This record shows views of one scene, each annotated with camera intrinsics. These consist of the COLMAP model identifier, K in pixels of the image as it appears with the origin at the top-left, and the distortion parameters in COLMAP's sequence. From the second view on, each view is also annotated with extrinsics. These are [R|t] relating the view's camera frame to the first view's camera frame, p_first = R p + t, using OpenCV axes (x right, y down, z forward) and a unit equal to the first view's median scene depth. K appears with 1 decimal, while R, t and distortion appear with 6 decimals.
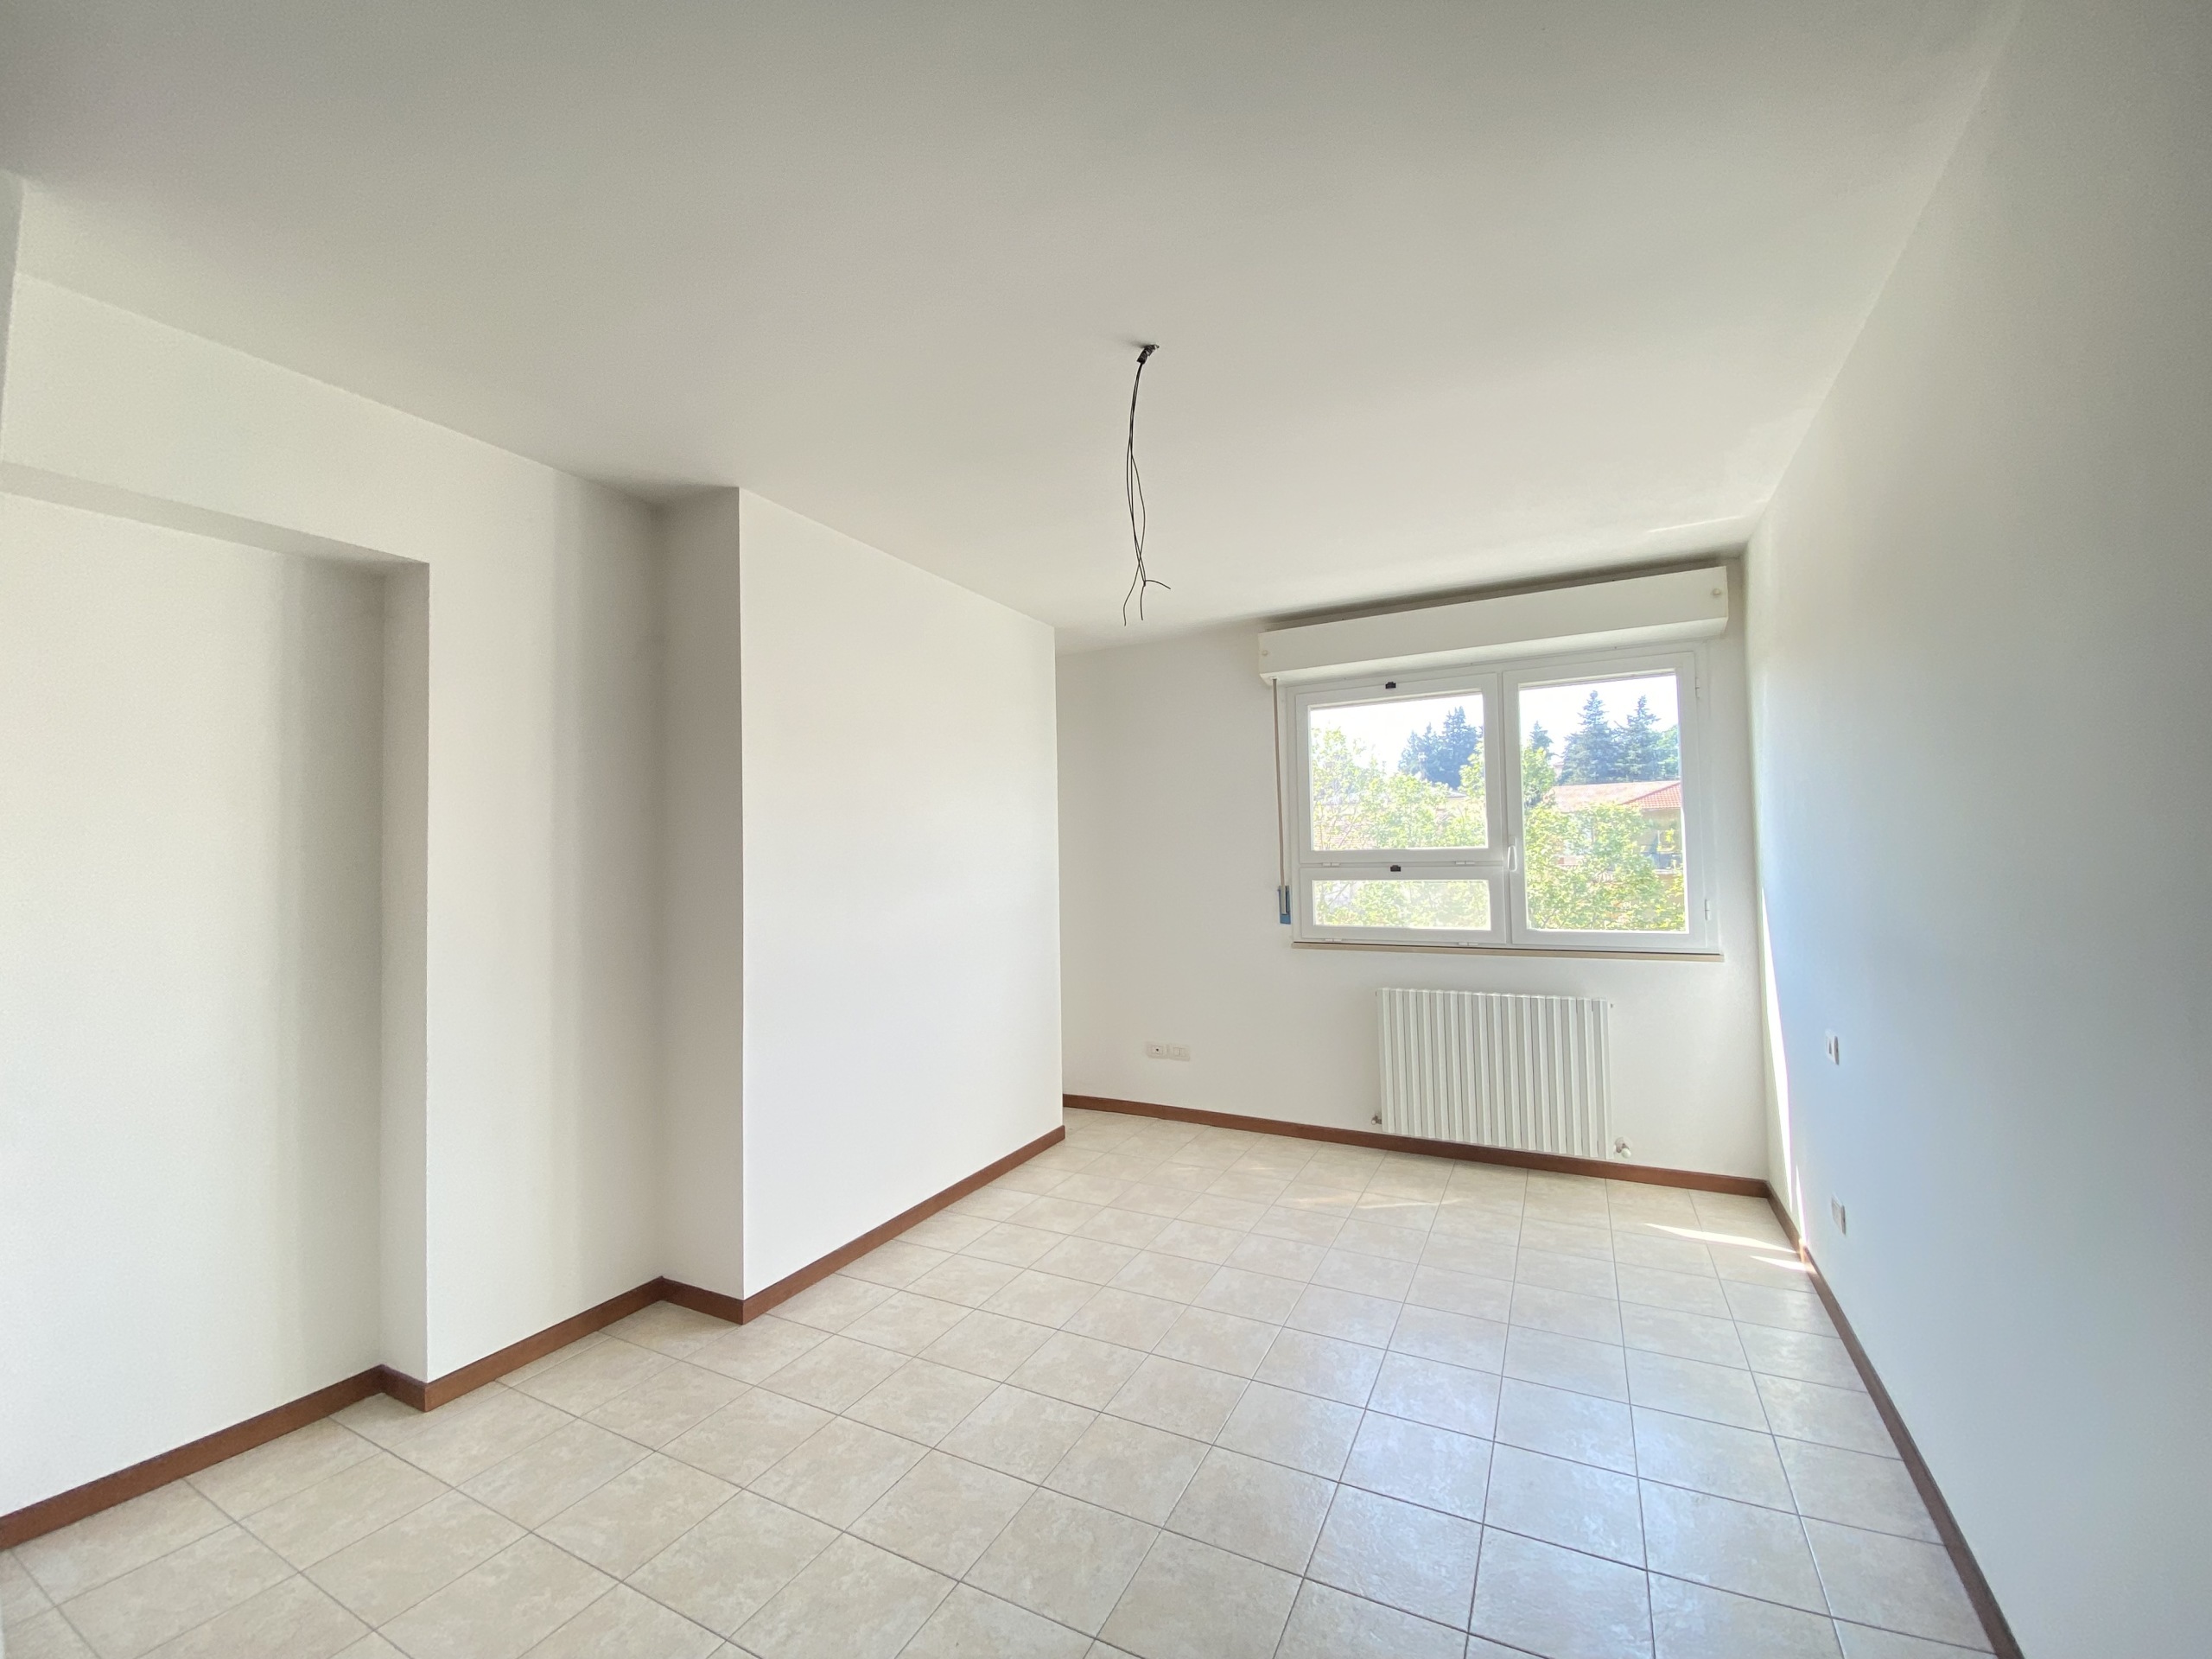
lens RADIAL K [[901.4, 0, 1112.5], [0, 901.4, 820.2], [0, 0, 1]] dist [0.003447, -0.002407]
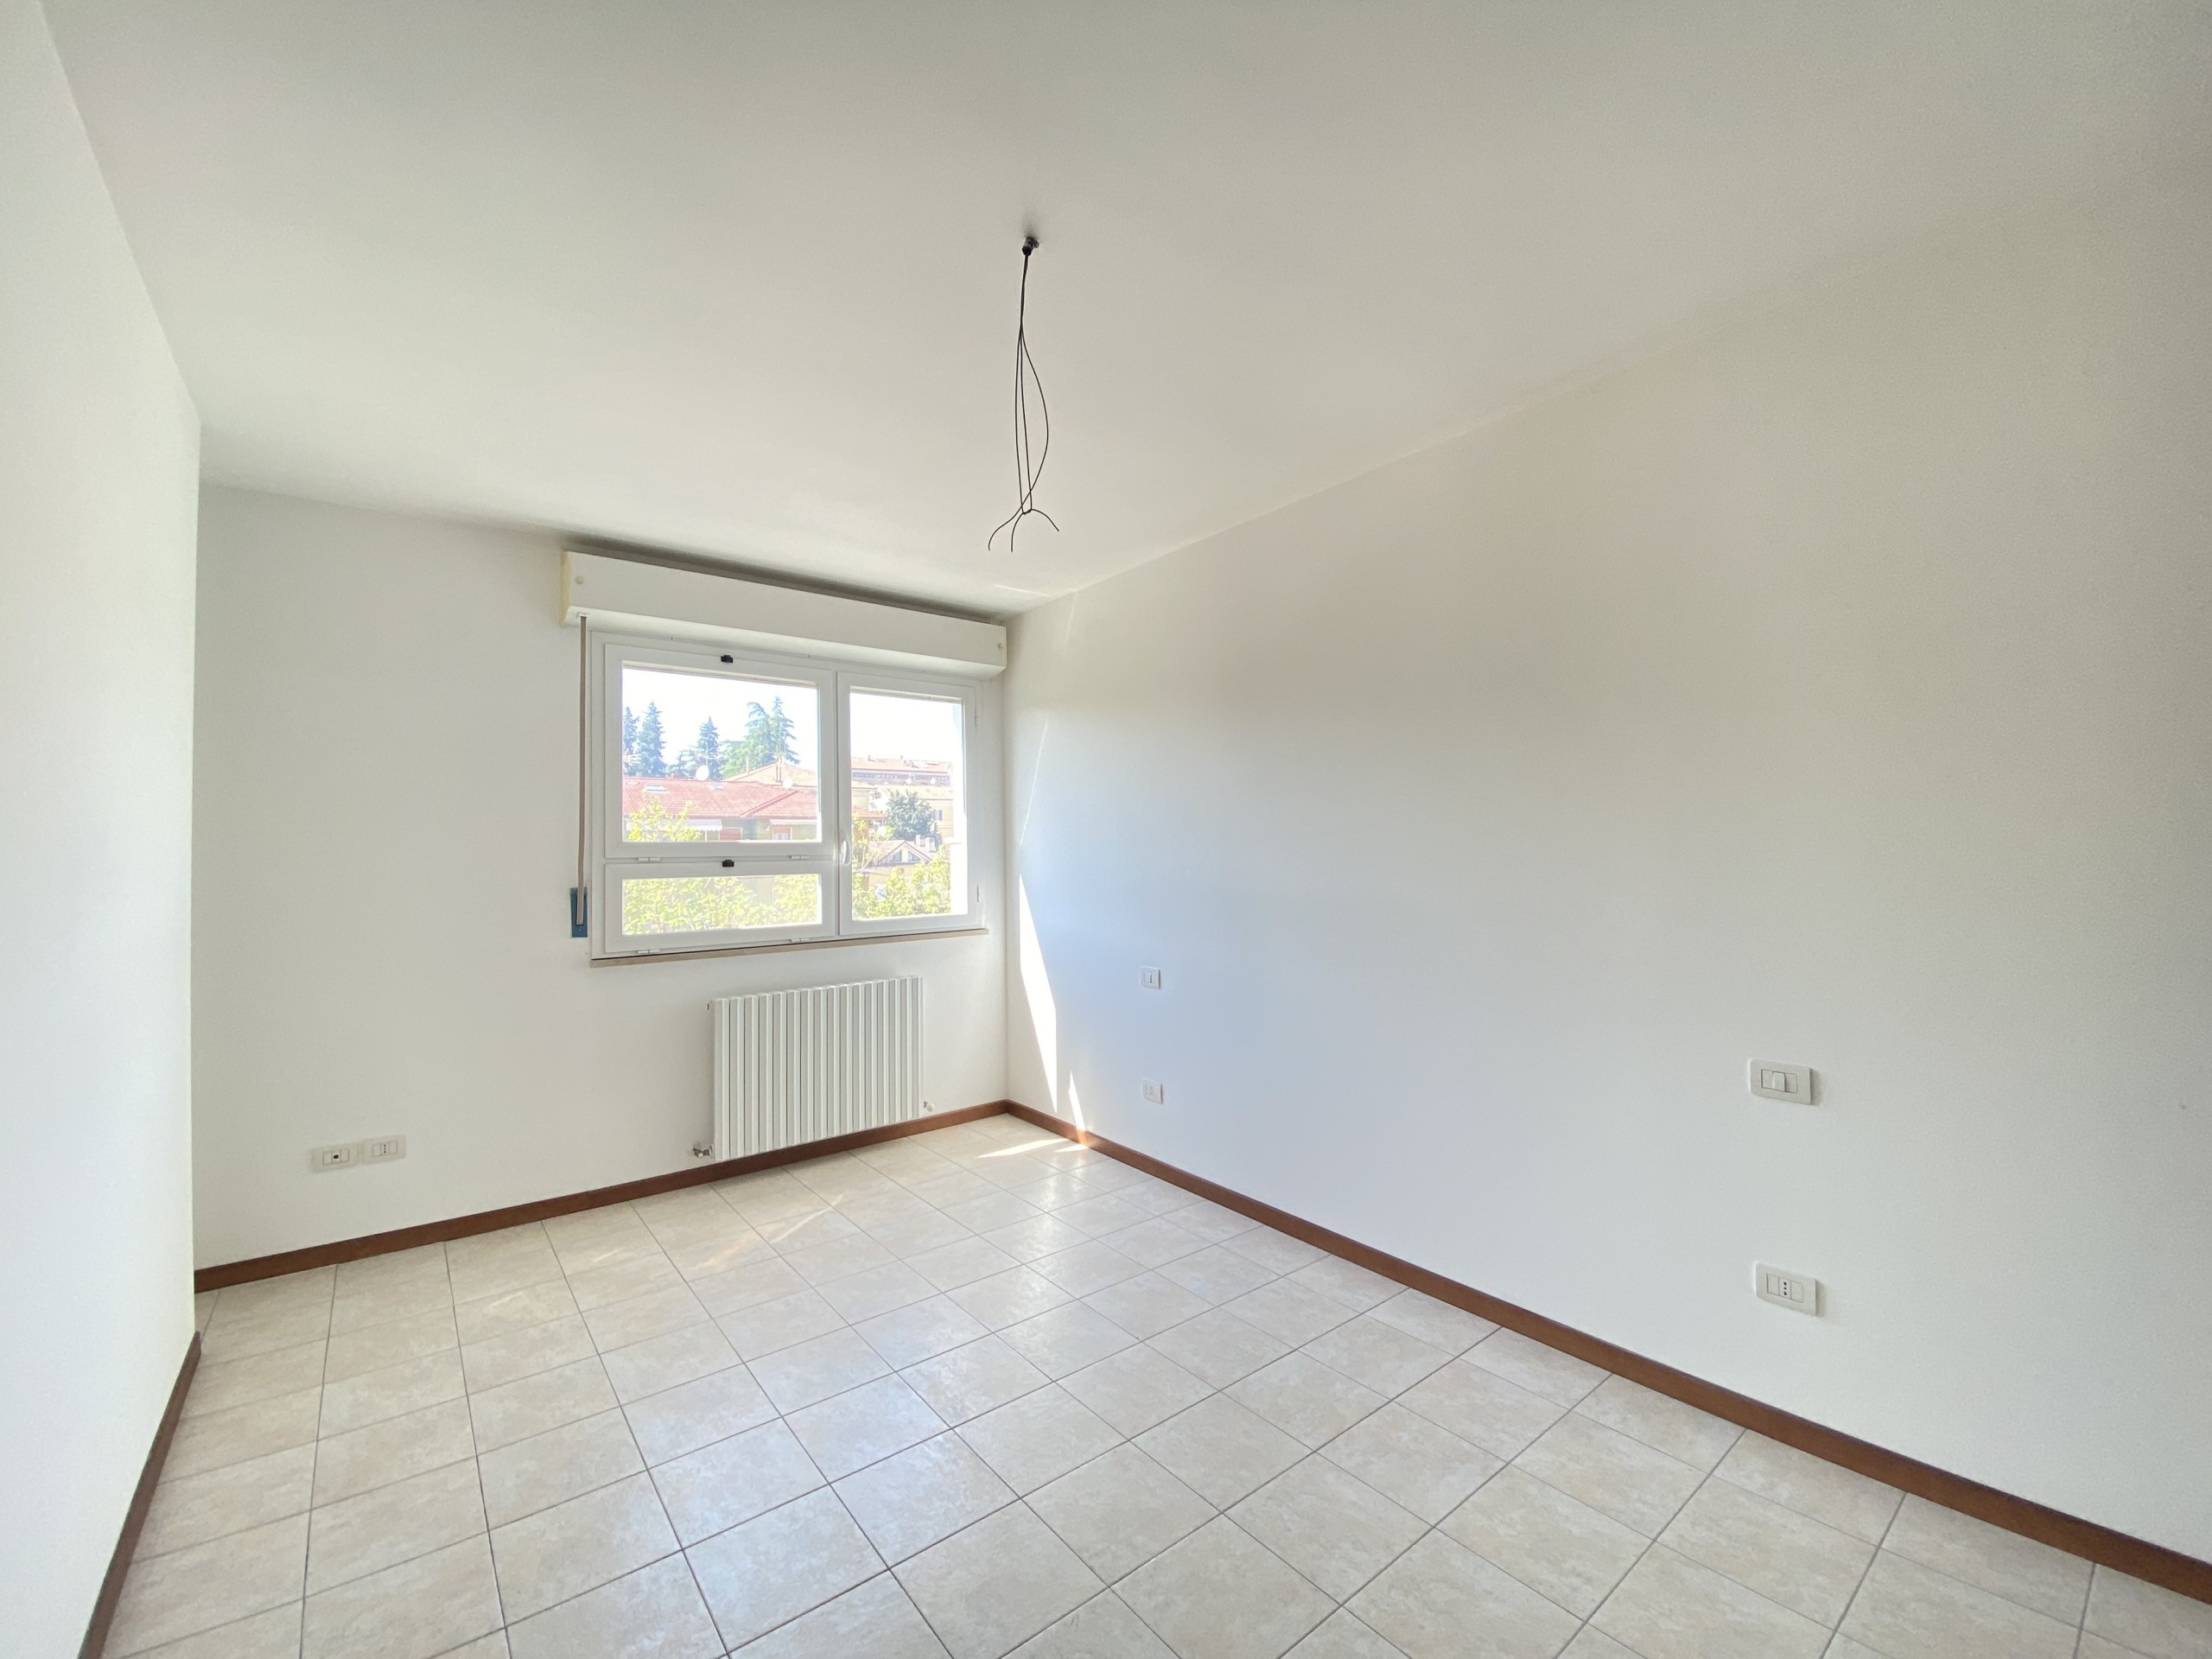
lens RADIAL K [[901.4, 0, 1088.6], [0, 901.4, 829.3], [0, 0, 1]] dist [0.003447, -0.002407]
pose [[0.408275, 0.032974, 0.912263, -0.377910], [-0.035400, 0.999168, -0.020273, 0.026064], [-0.912172, -0.024017, 0.409102, 0.320918]]
